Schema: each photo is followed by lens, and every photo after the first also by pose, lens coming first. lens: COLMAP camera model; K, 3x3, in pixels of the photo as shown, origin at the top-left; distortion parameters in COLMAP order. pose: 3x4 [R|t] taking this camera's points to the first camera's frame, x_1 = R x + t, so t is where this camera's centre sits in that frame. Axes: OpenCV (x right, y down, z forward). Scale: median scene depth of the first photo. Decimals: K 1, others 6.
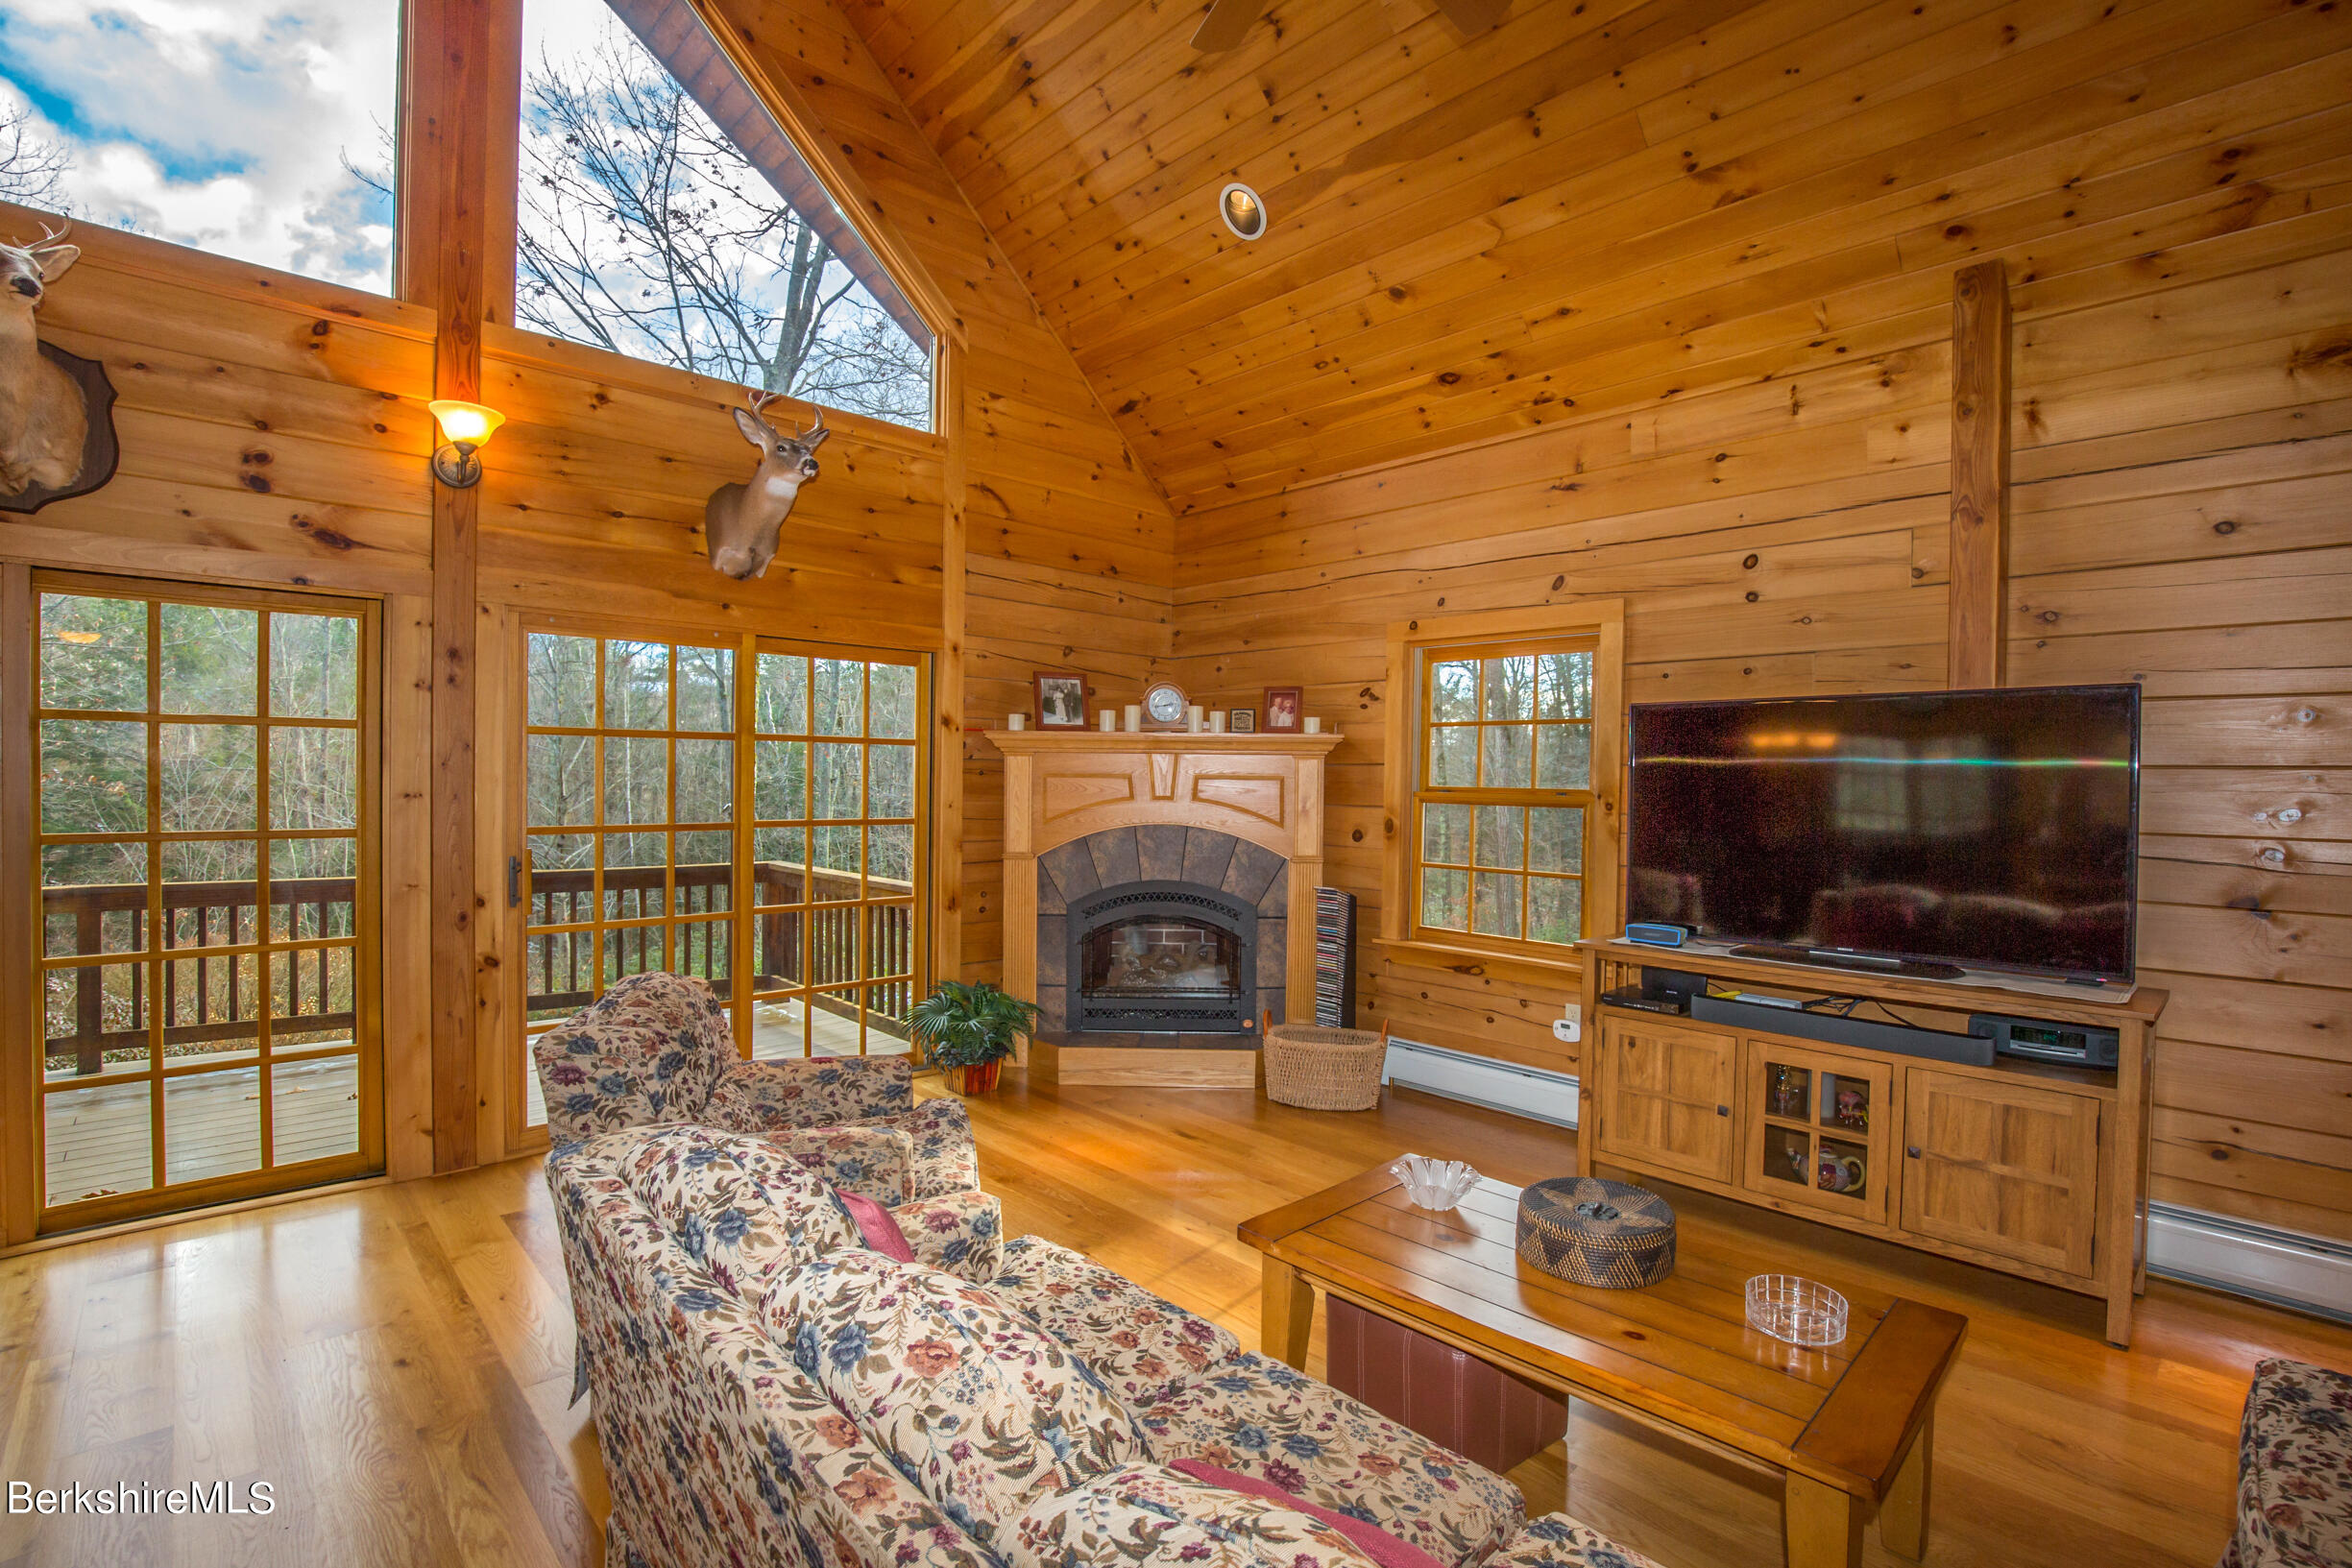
lens RADIAL K [[1079.7, 0, 1185.9], [0, 1079.7, 791.3], [0, 0, 1]] dist [-0.033826, 0.005166]
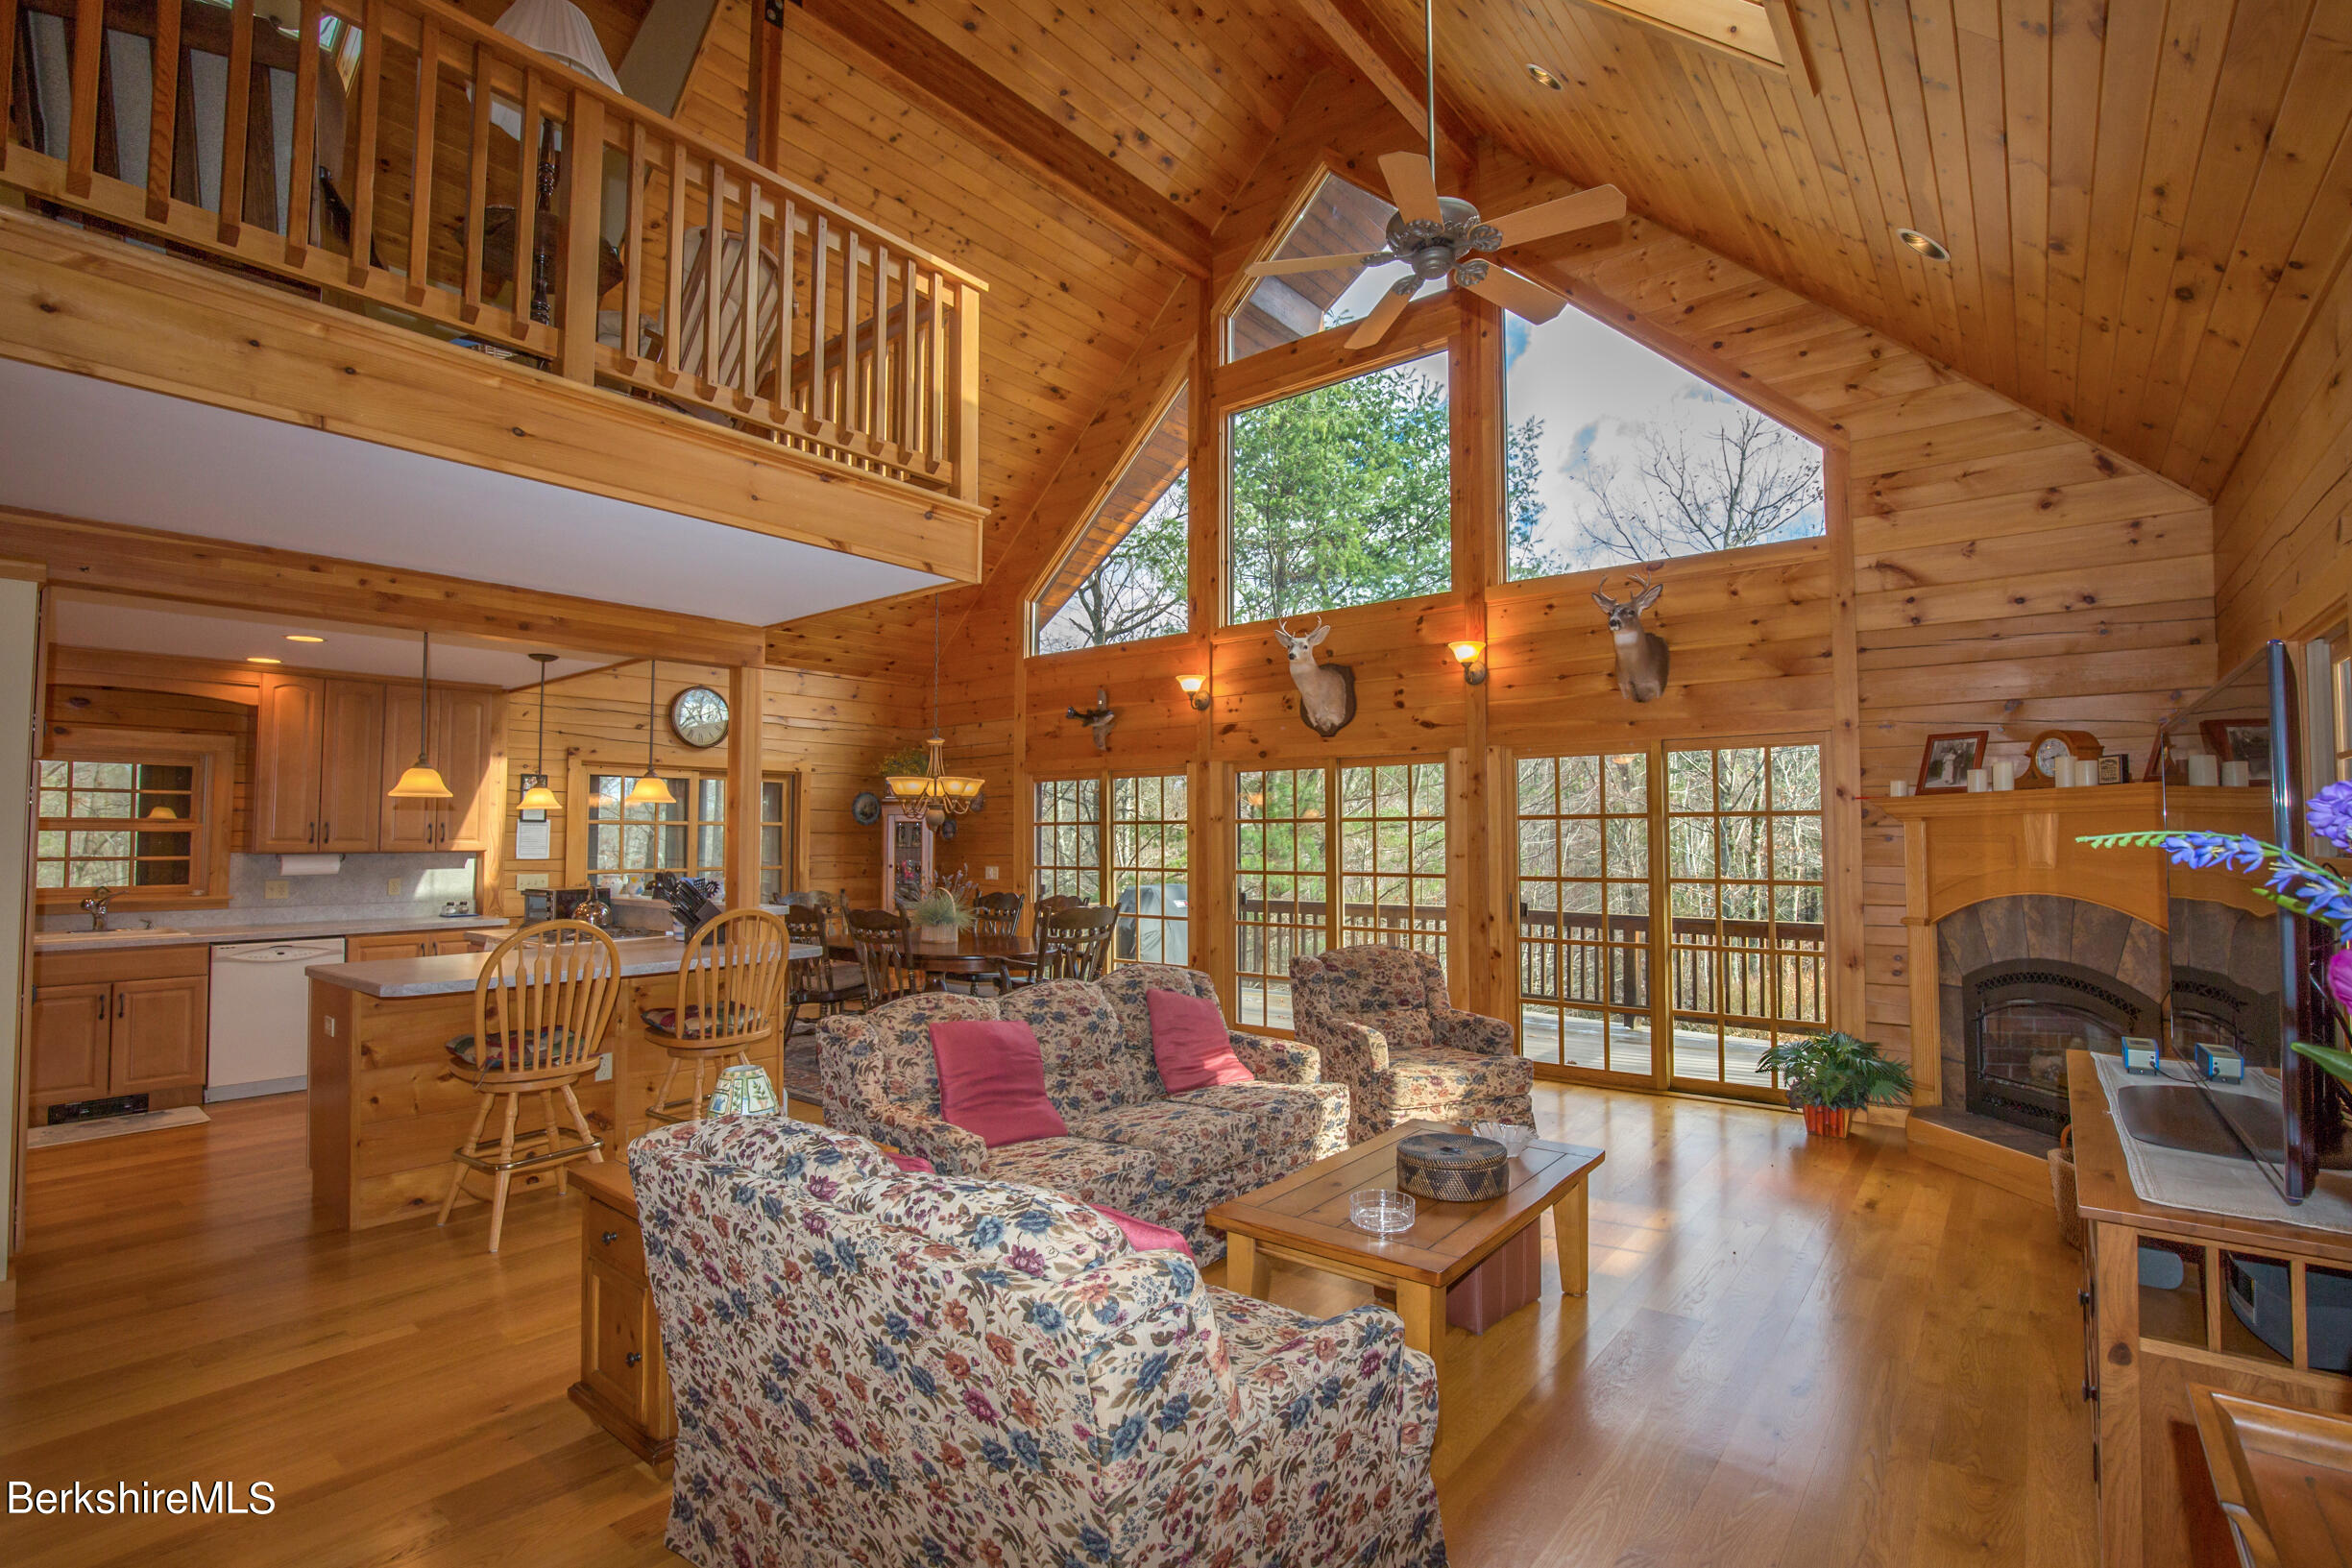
lens RADIAL K [[1079.7, 0, 1183.3], [0, 1079.7, 794.4], [0, 0, 1]] dist [-0.033826, 0.005166]
pose [[0.127474, -0.056058, -0.990257, 0.869561], [-0.012076, 0.998240, -0.058064, 0.008743], [0.991768, 0.019359, 0.126572, 0.237272]]
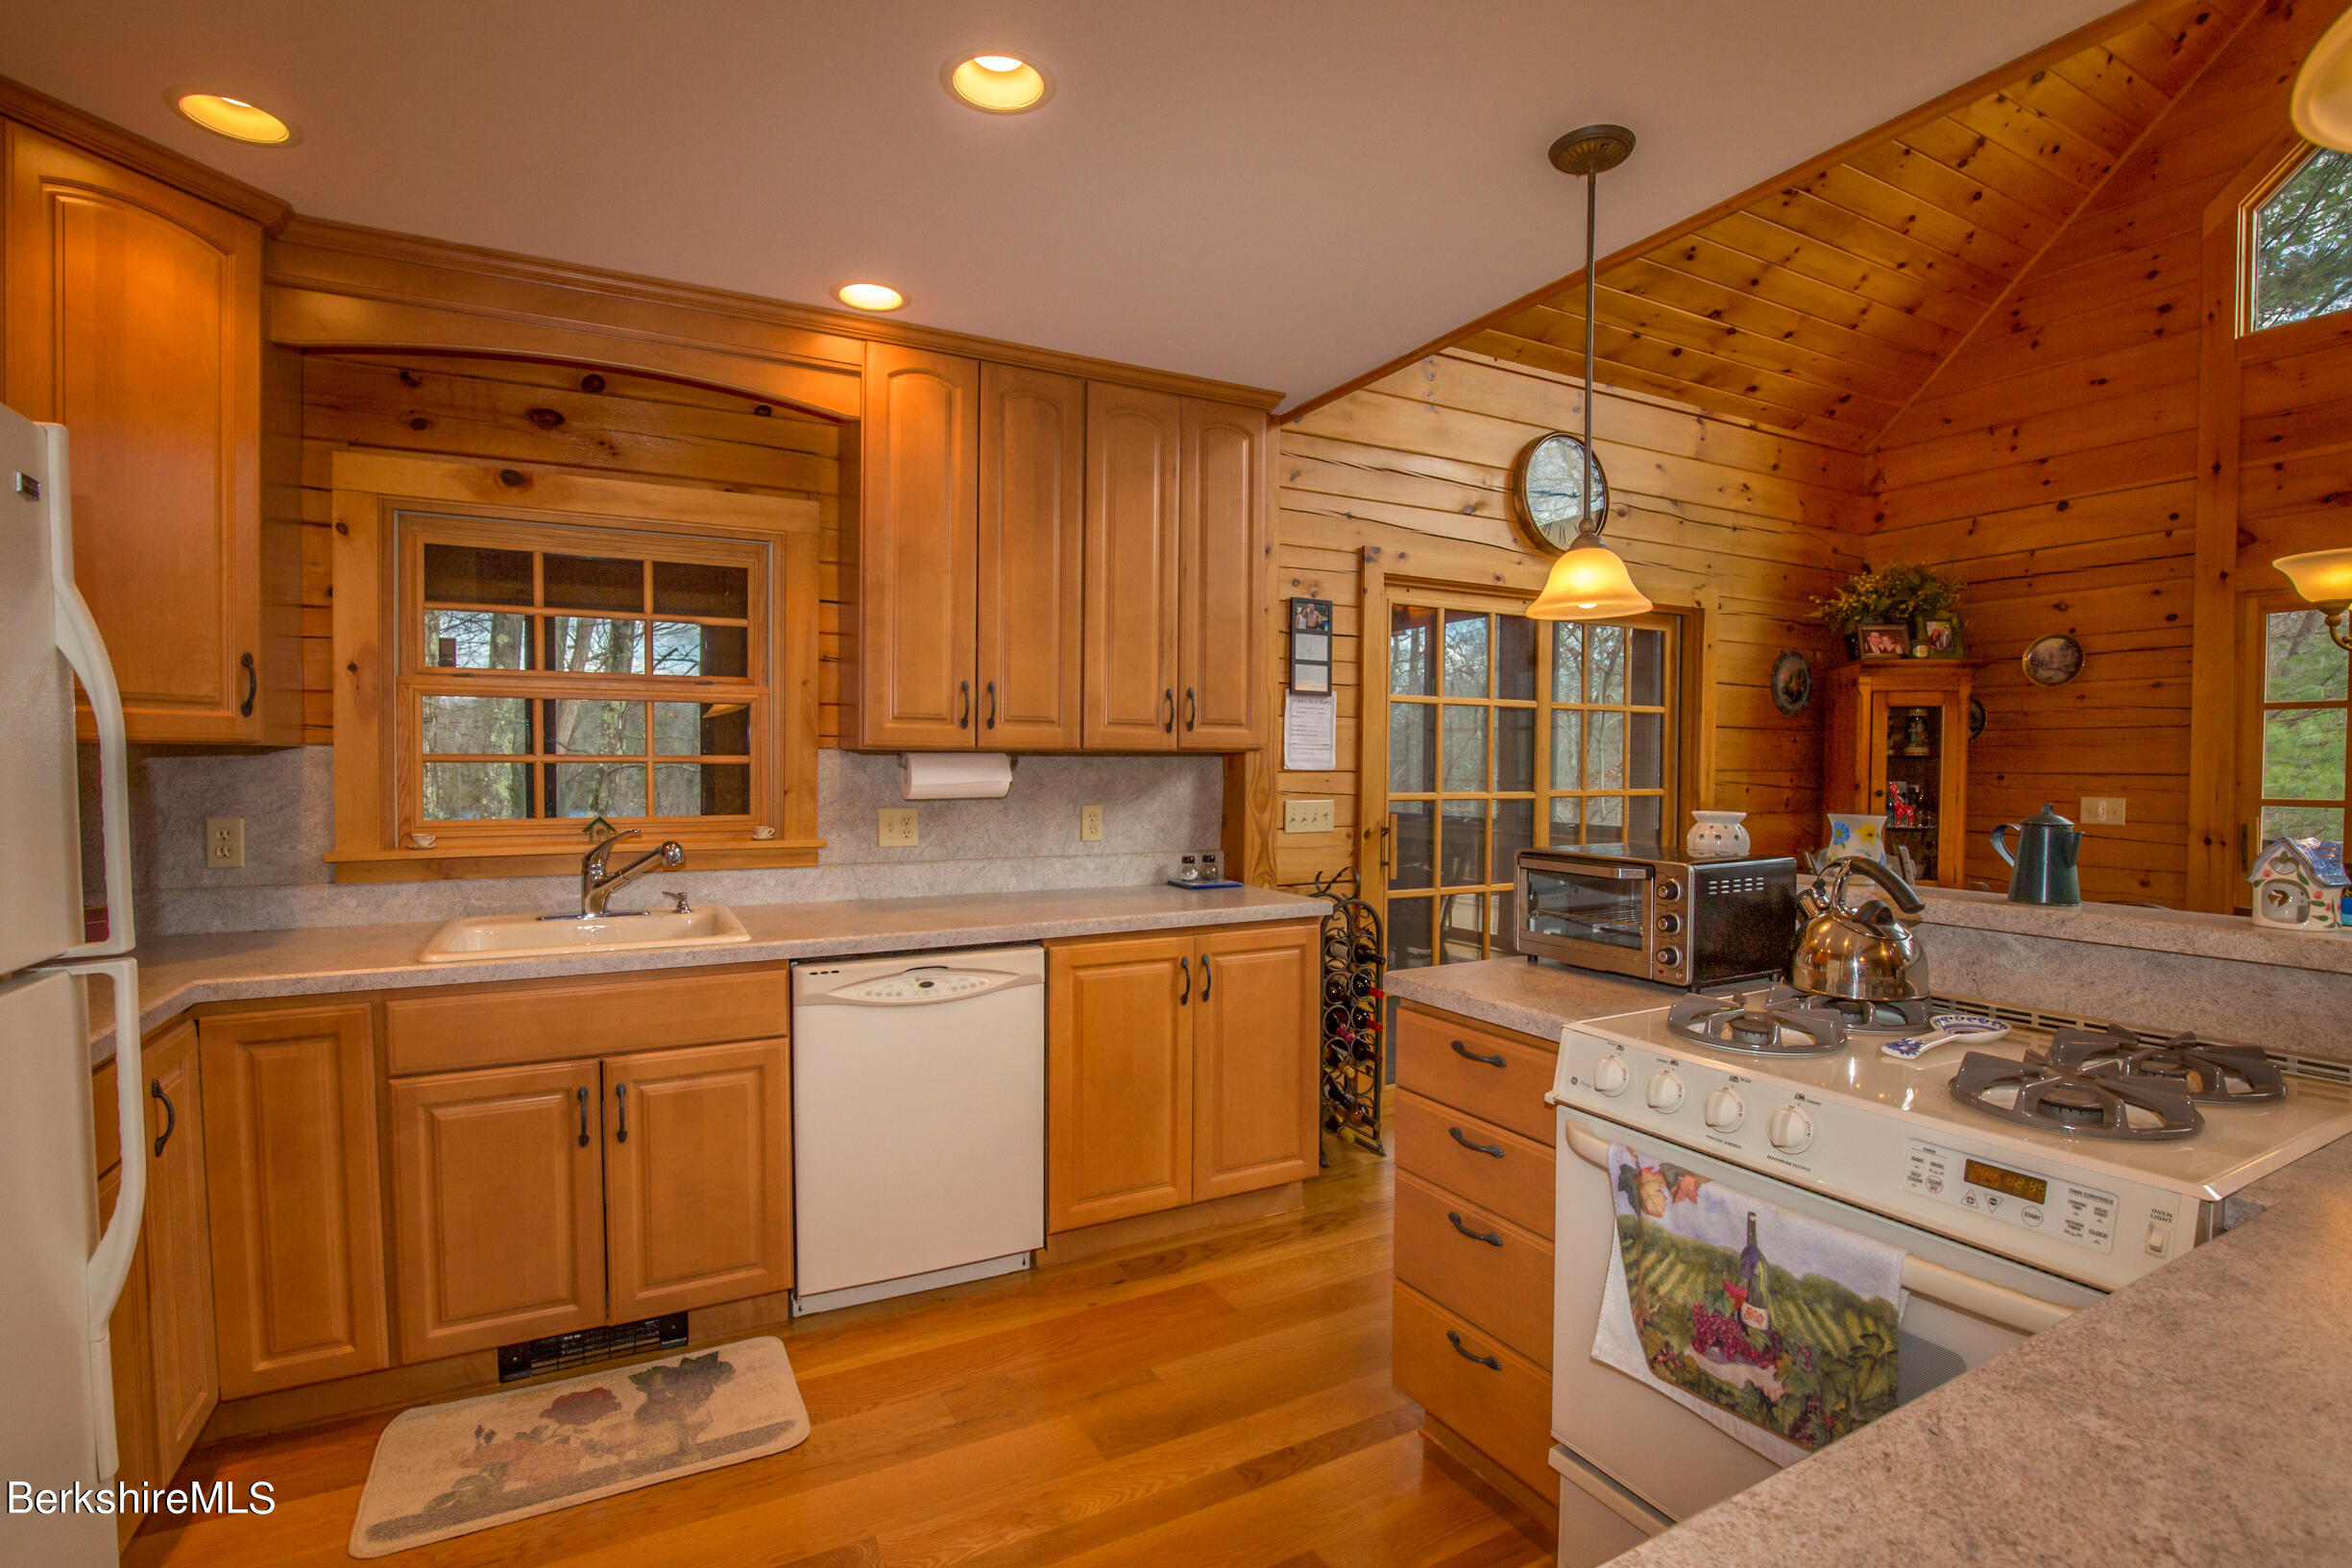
lens RADIAL K [[1079.7, 0, 1173.4], [0, 1079.7, 797.7], [0, 0, 1]] dist [-0.033826, 0.005166]
pose [[-0.271625, 0.019744, -0.962201, -0.100620], [-0.023834, 0.999345, 0.027234, 0.027215], [0.962108, 0.030330, -0.270977, -0.447722]]
